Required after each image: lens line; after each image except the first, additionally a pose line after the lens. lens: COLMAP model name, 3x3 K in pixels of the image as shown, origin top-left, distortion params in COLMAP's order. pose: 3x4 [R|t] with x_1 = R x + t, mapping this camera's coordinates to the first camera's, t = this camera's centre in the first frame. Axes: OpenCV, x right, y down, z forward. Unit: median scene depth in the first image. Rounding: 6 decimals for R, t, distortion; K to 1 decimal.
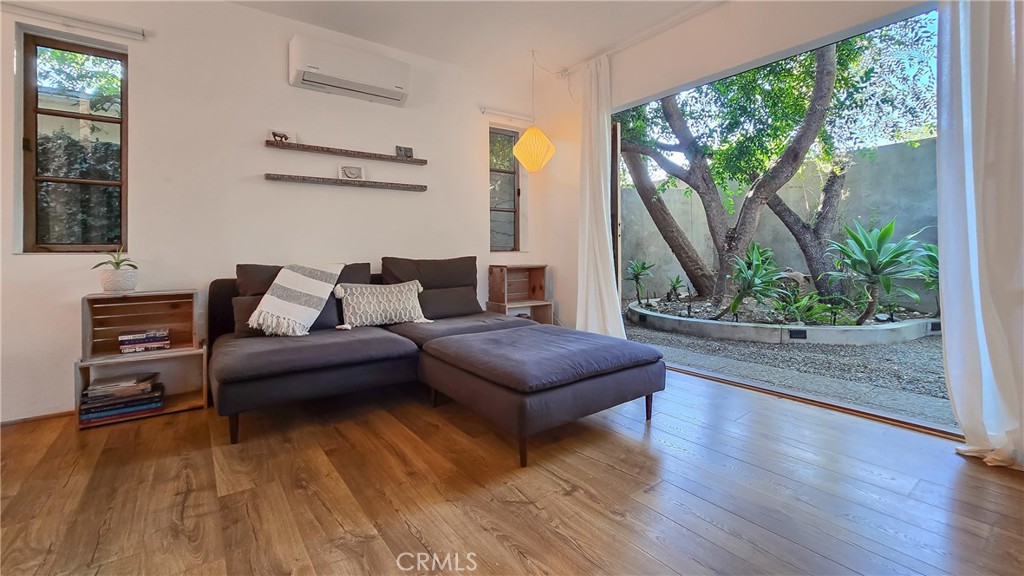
lens RADIAL K [[436.0, 0, 511.9], [0, 436.0, 286.8], [0, 0, 1]] dist [-0.014096, 0.000062]
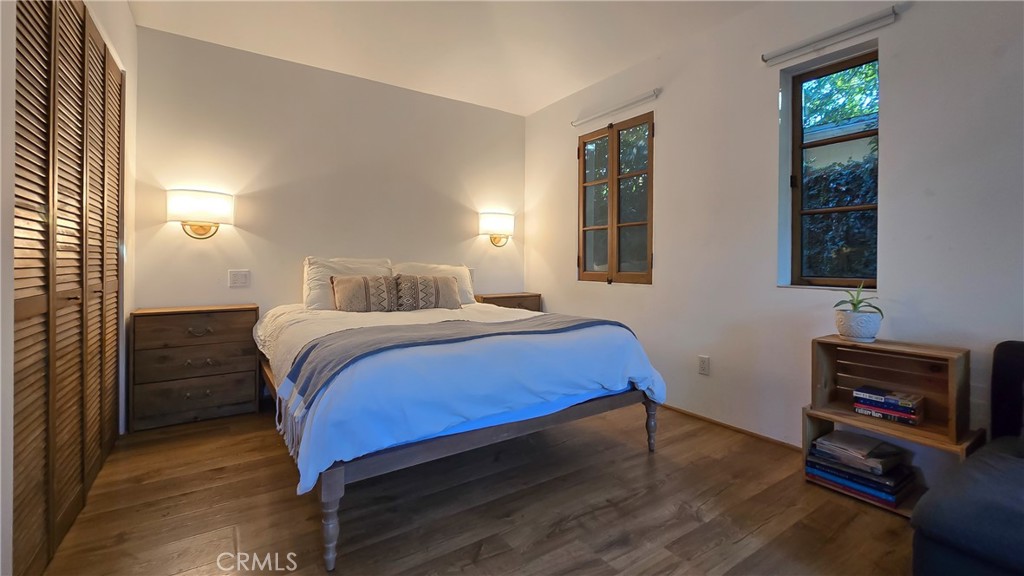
lens RADIAL K [[436.0, 0, 513.9], [0, 436.0, 261.0], [0, 0, 1]] dist [-0.014096, 0.000062]
pose [[-0.049854, -0.004993, -0.998744, -0.050319], [-0.078614, 0.996905, -0.001060, -0.083037], [0.995658, 0.078463, -0.050092, 0.375891]]
